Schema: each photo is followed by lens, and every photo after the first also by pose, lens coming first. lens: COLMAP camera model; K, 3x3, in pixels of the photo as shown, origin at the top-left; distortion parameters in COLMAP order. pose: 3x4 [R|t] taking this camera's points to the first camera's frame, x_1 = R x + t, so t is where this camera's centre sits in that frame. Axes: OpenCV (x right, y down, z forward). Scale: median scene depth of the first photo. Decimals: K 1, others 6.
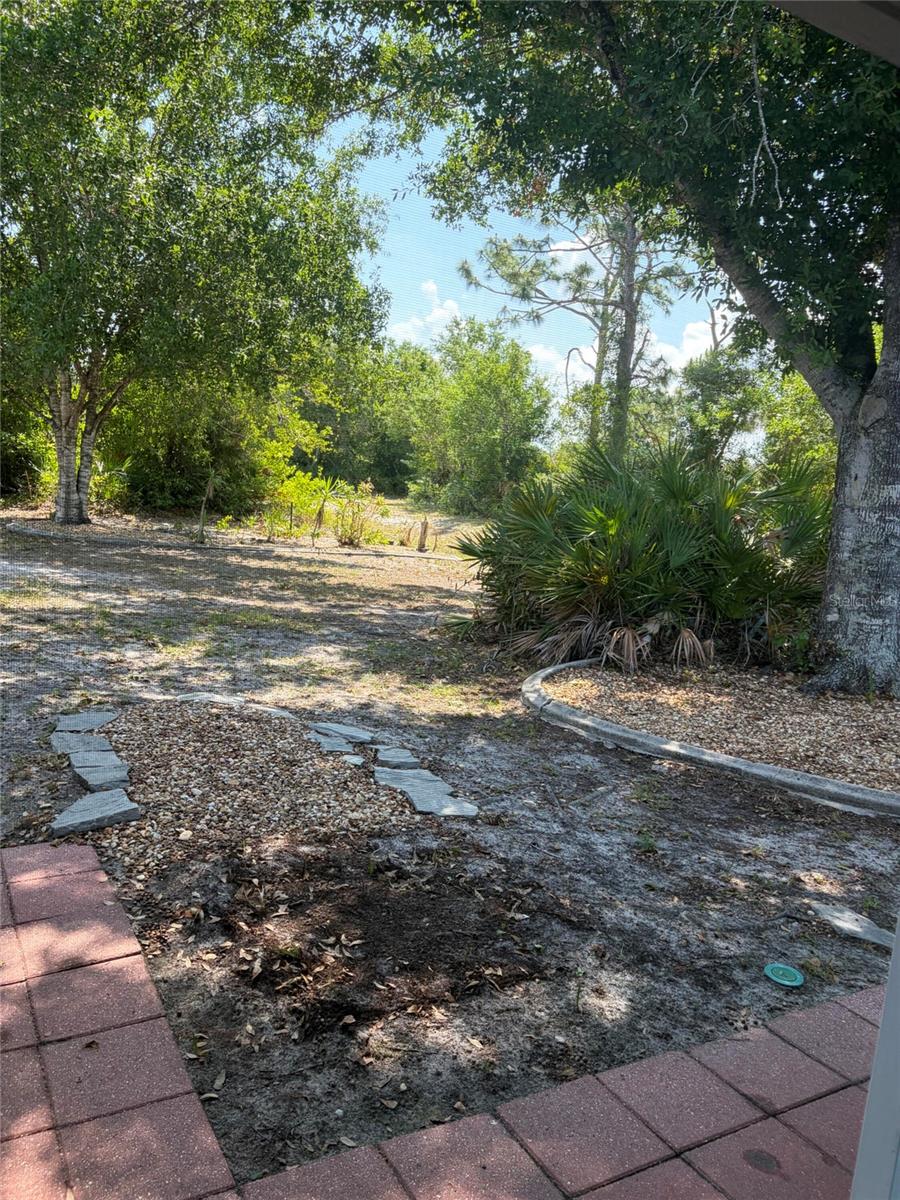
lens RADIAL K [[905.6, 0, 449.1], [0, 905.6, 601.0], [0, 0, 1]] dist [0.053080, -0.001711]
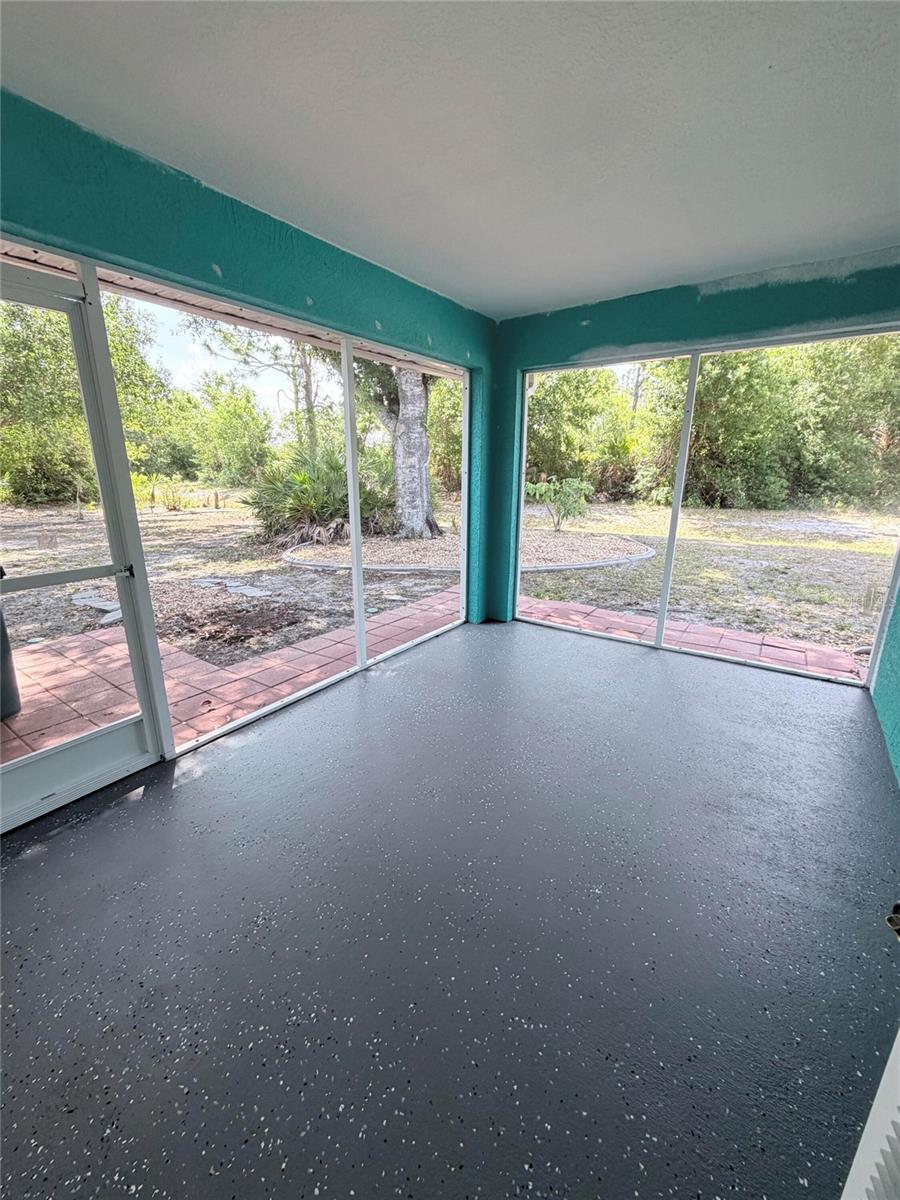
lens RADIAL K [[479.6, 0, 453.8], [0, 479.6, 597.1], [0, 0, 1]] dist [0.000820, -0.000122]
pose [[0.901124, -0.194600, 0.387434, -0.021386], [0.134447, 0.974983, 0.177006, 0.033415], [-0.412188, -0.107415, 0.904745, -0.323101]]
